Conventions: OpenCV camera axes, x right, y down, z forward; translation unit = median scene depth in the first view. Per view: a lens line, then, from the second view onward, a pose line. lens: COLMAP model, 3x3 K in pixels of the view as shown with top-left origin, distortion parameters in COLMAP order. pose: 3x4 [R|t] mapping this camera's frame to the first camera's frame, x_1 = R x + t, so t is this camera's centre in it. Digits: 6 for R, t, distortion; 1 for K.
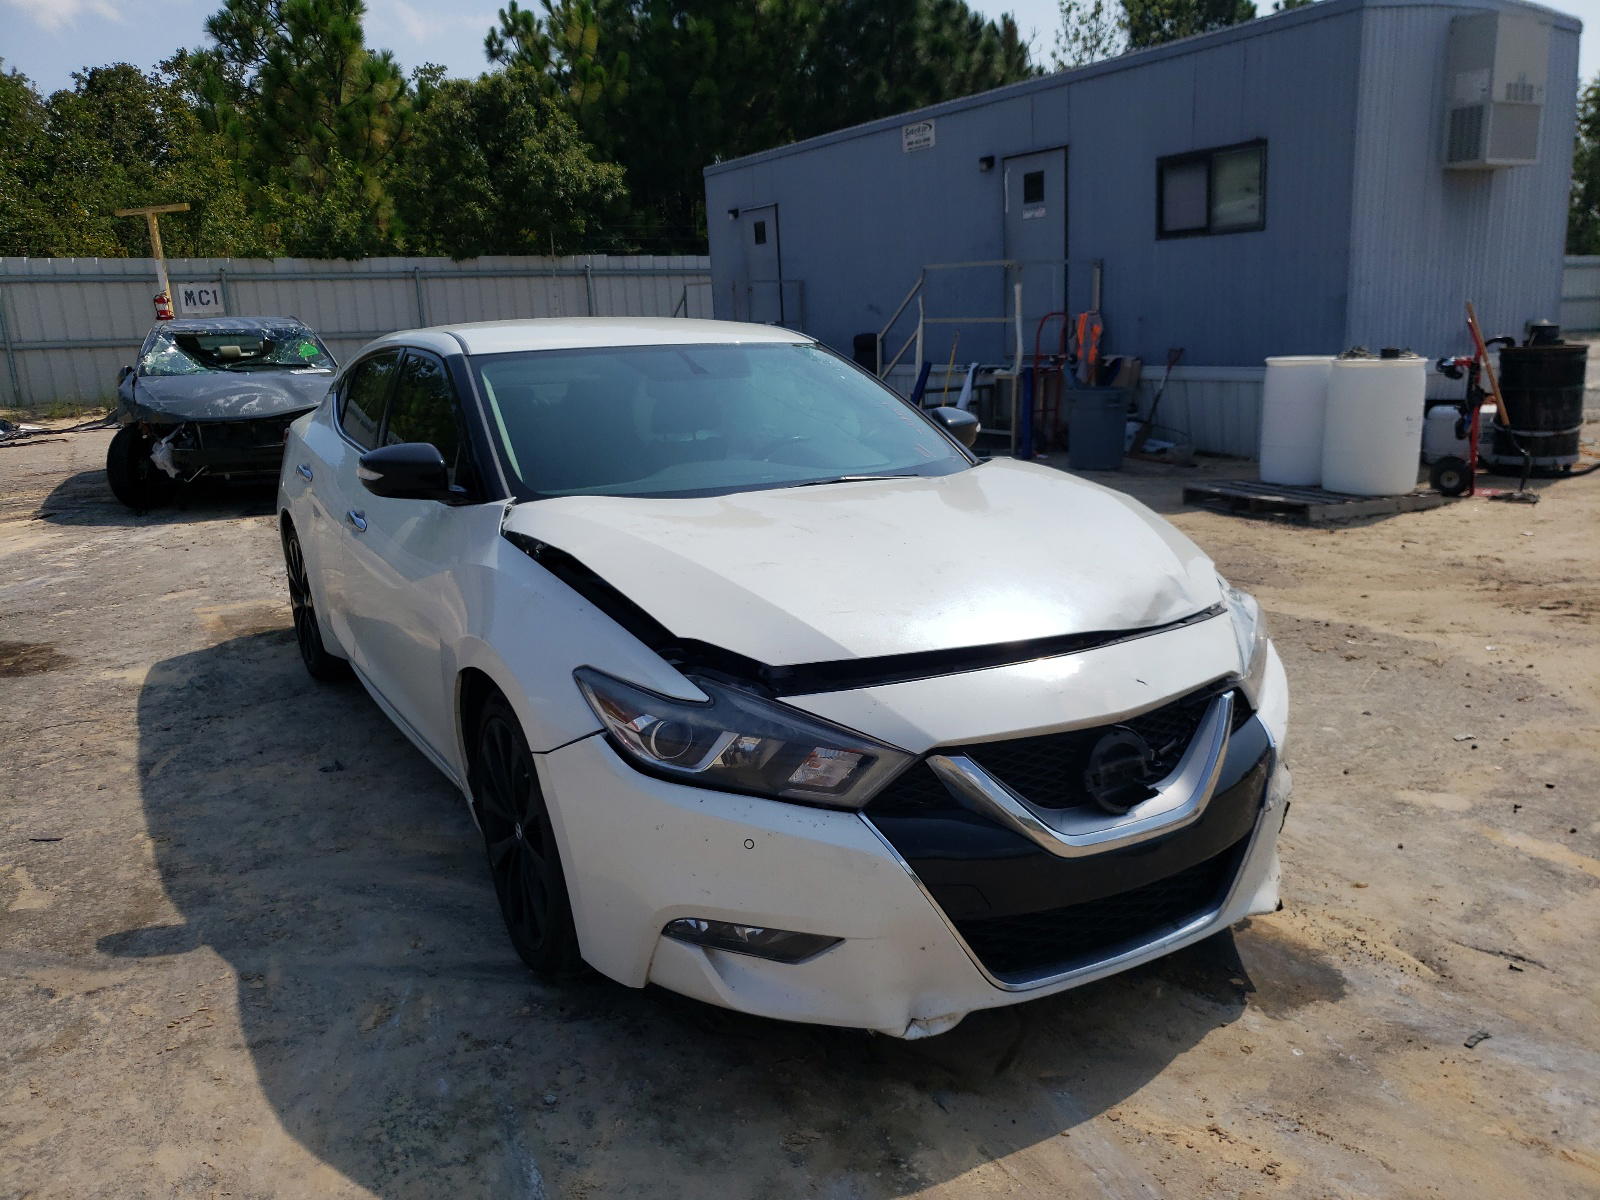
lens RADIAL K [[1227.6, 0, 825.8], [0, 1227.6, 626.2], [0, 0, 1]] dist [-0.028270, 0.047651]
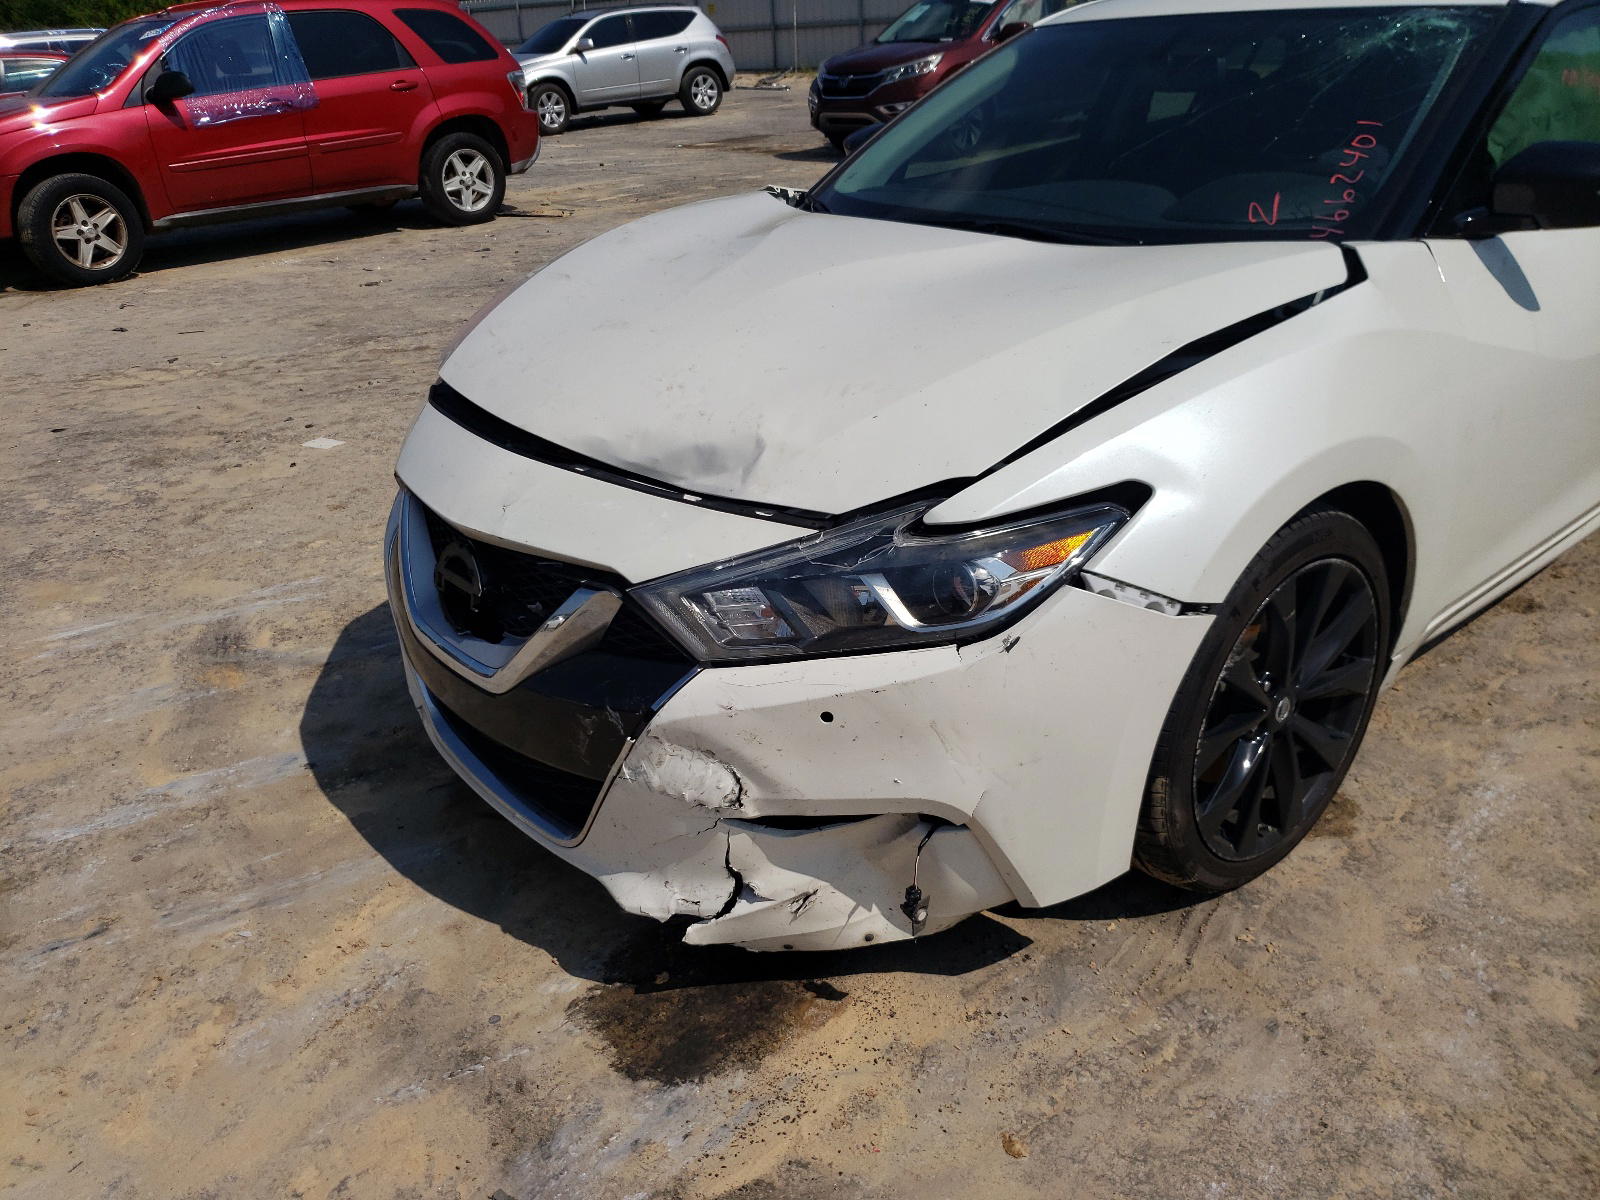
lens RADIAL K [[1227.6, 0, 825.8], [0, 1227.6, 626.2], [0, 0, 1]] dist [-0.028270, 0.047651]
pose [[0.203218, 0.449300, -0.869961, 0.840858], [-0.195810, 0.889201, 0.413497, -0.215513], [0.959354, 0.086317, 0.268679, 0.802352]]
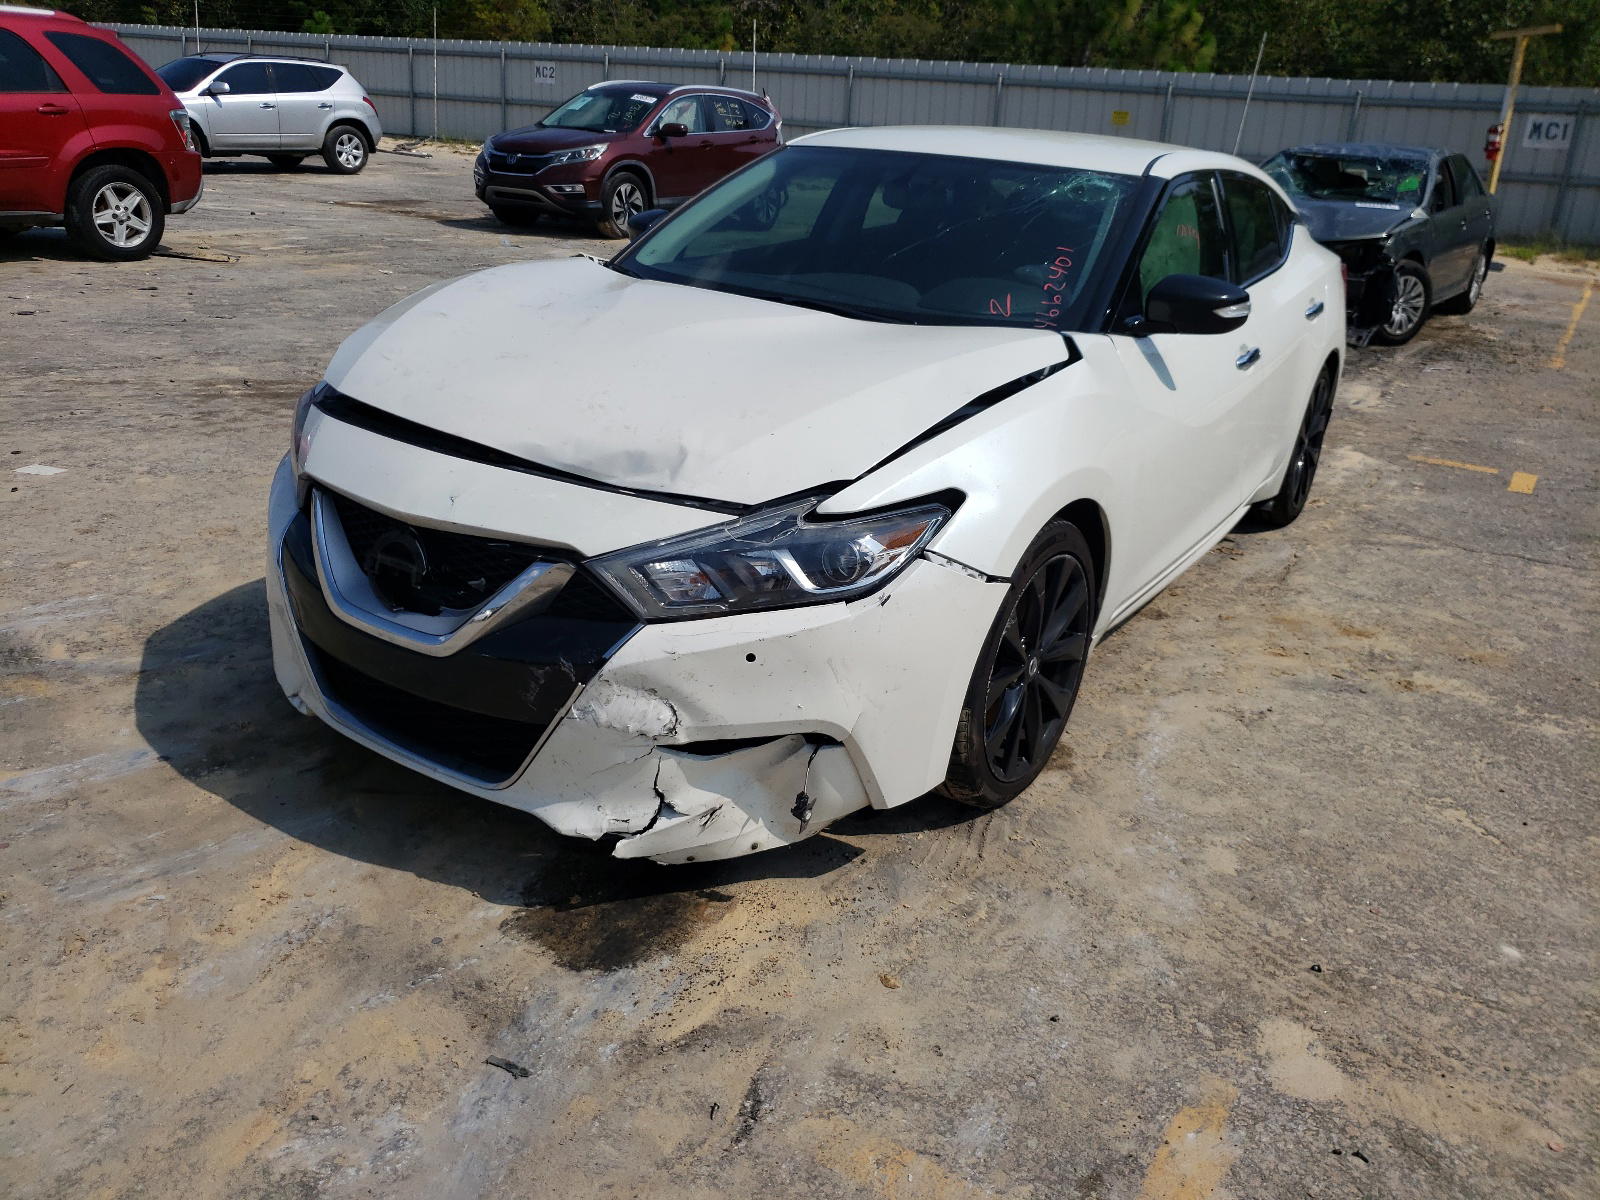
lens RADIAL K [[1227.6, 0, 825.8], [0, 1227.6, 626.2], [0, 0, 1]] dist [-0.028270, 0.047651]
pose [[0.474229, 0.392003, -0.788315, 0.965488], [-0.294393, 0.914468, 0.277635, -0.180257], [0.829723, 0.100412, 0.549070, 0.587048]]
